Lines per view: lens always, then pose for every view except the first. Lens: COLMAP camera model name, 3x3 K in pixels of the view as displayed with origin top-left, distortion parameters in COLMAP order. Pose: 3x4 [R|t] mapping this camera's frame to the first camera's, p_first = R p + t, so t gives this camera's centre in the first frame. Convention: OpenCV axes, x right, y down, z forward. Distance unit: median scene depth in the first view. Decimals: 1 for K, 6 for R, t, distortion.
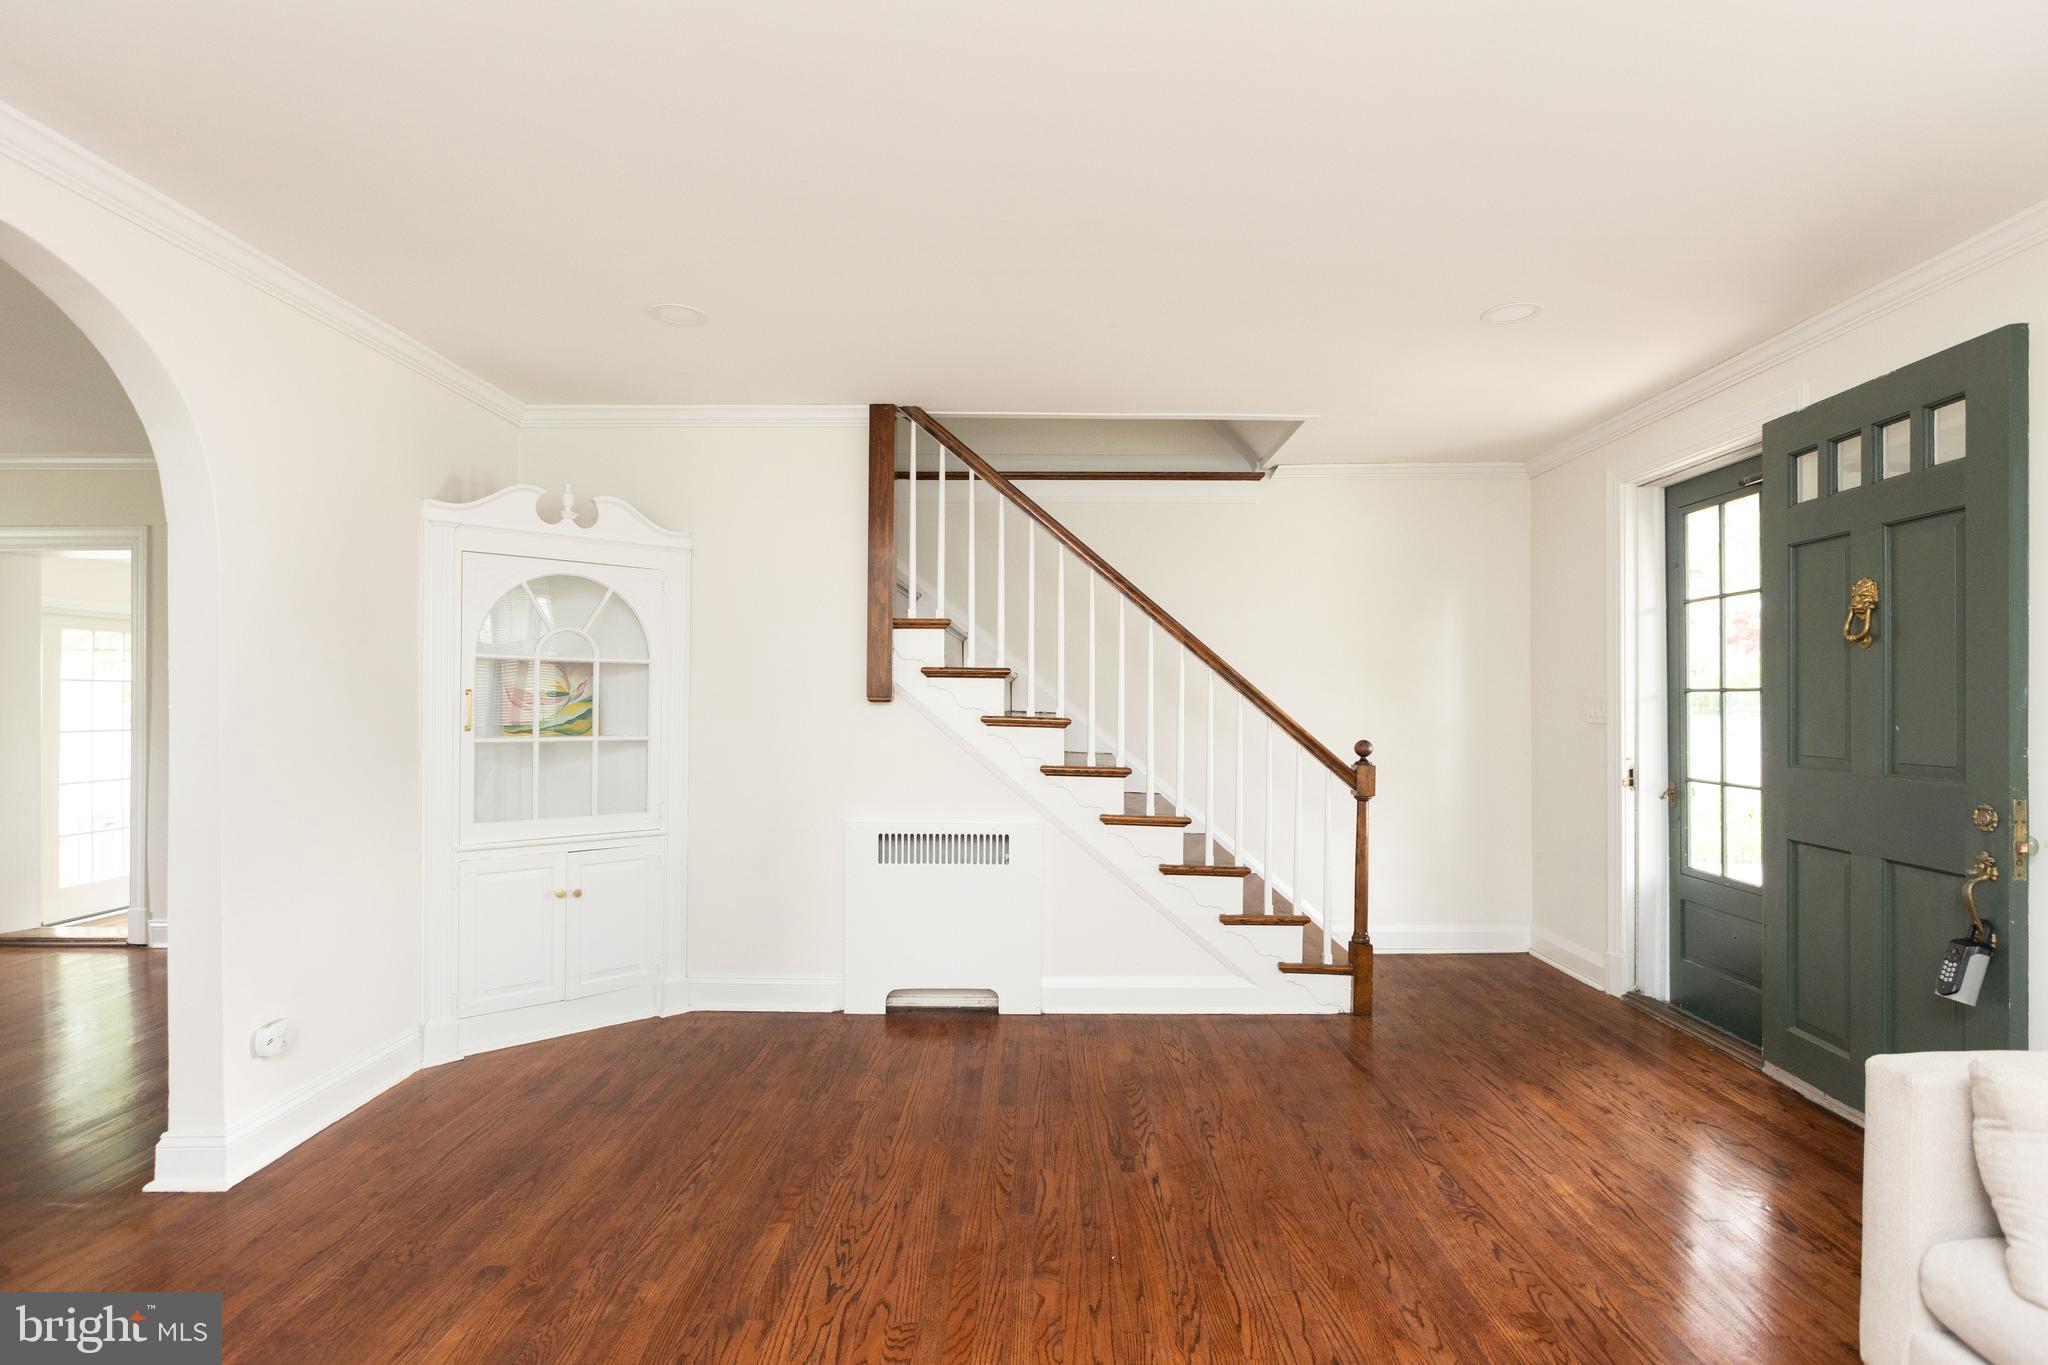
lens RADIAL K [[962.8, 0, 1022.2], [0, 962.8, 691.4], [0, 0, 1]] dist [-0.000617, -0.000646]
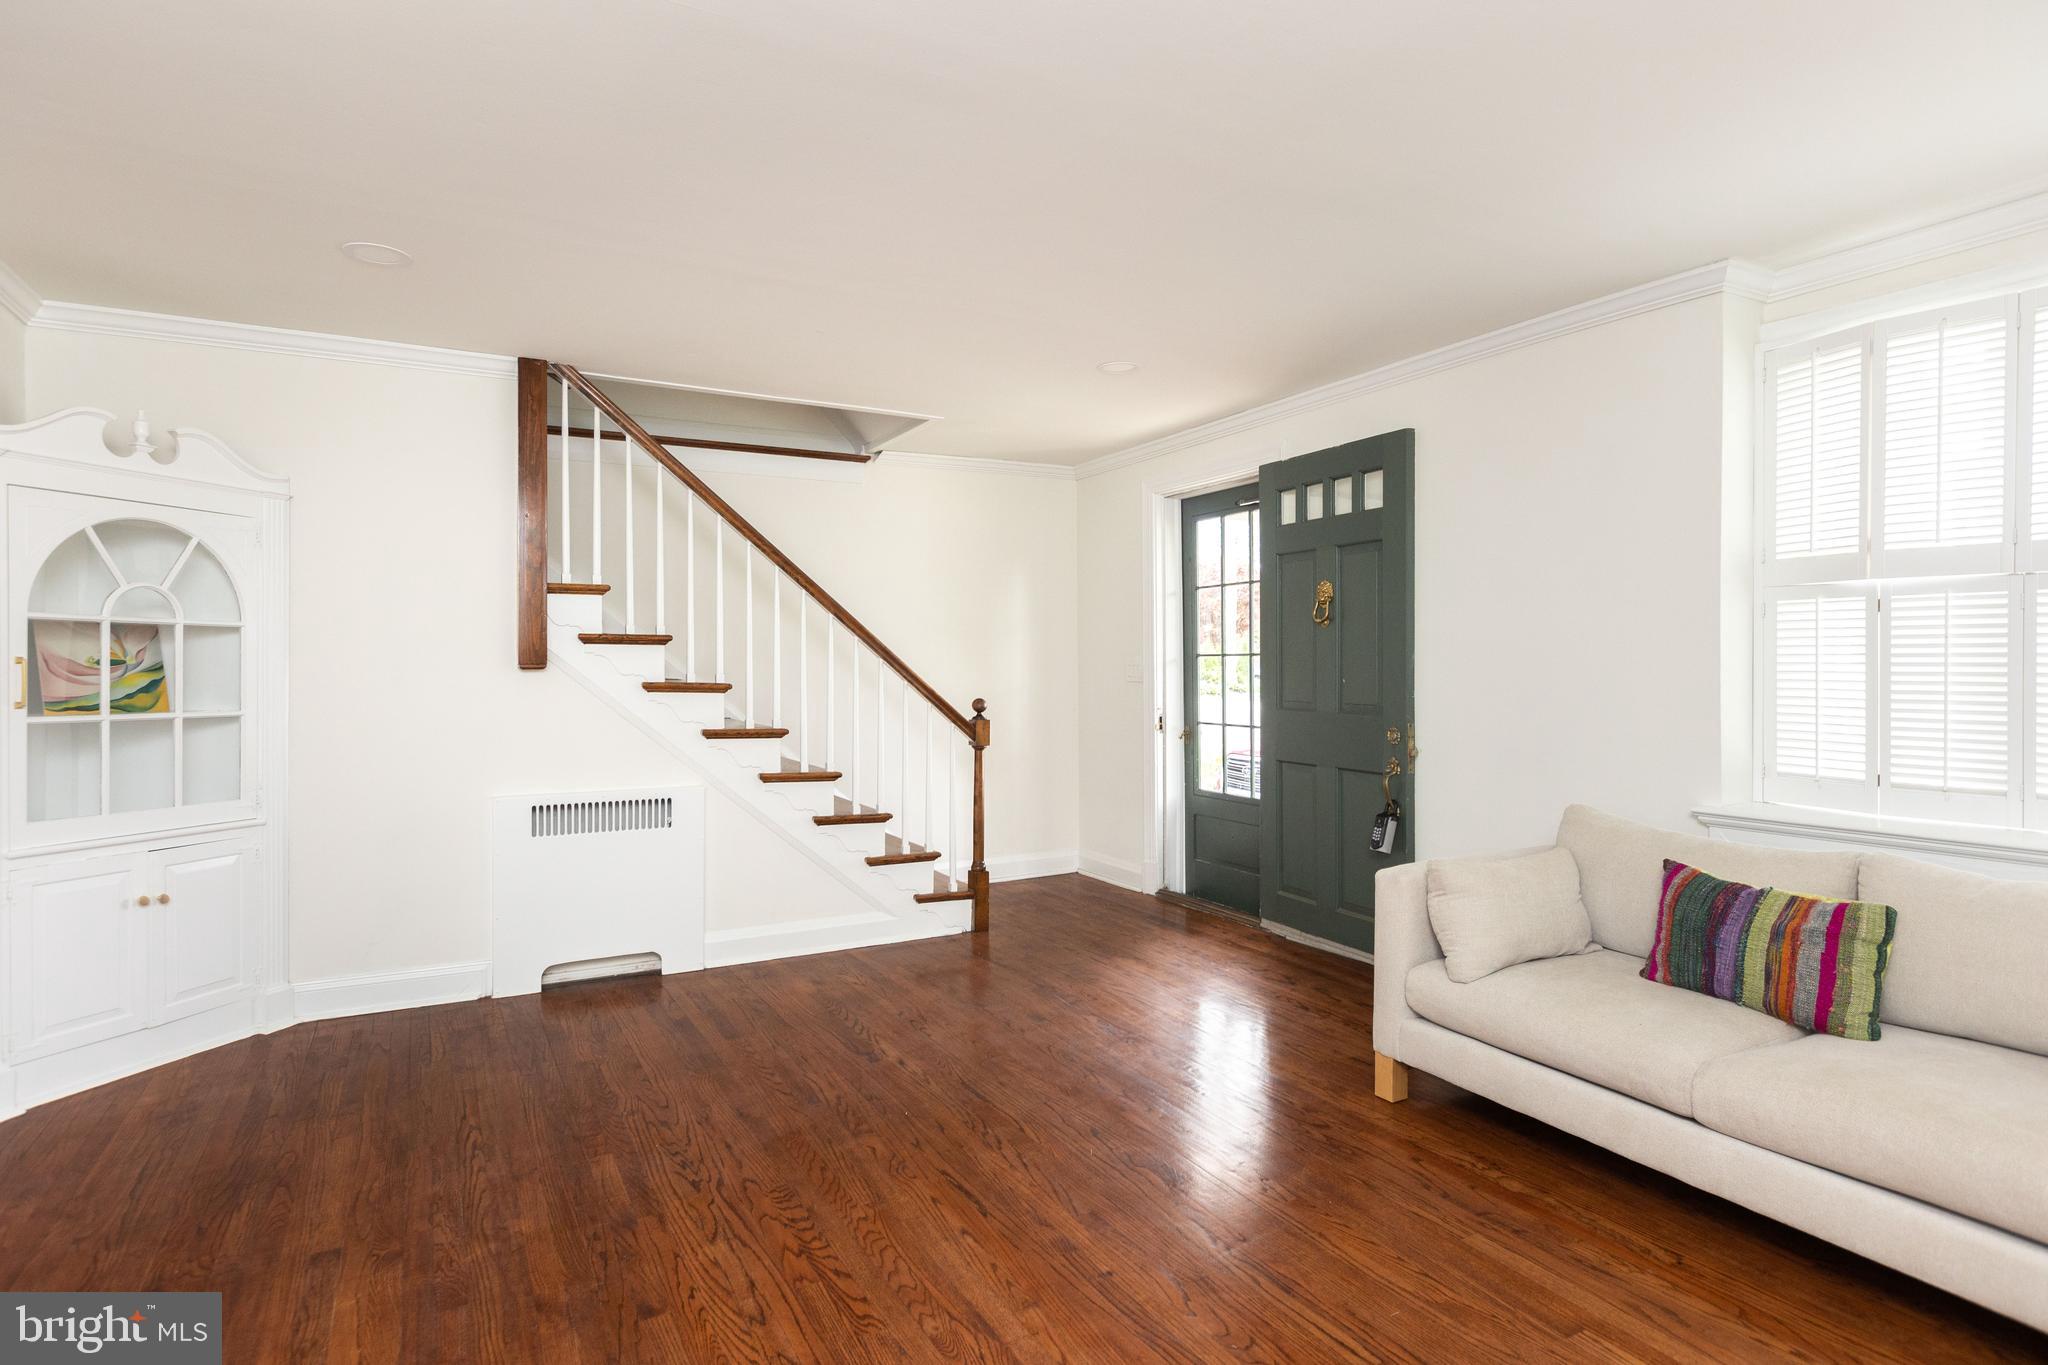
lens RADIAL K [[951.9, 0, 1023.1], [0, 951.9, 662.3], [0, 0, 1]] dist [0.006056, -0.000681]
pose [[0.892404, -0.004937, 0.451210, -0.154457], [0.002288, 0.999977, 0.006416, -0.000894], [-0.451231, -0.004693, 0.892395, -0.078255]]
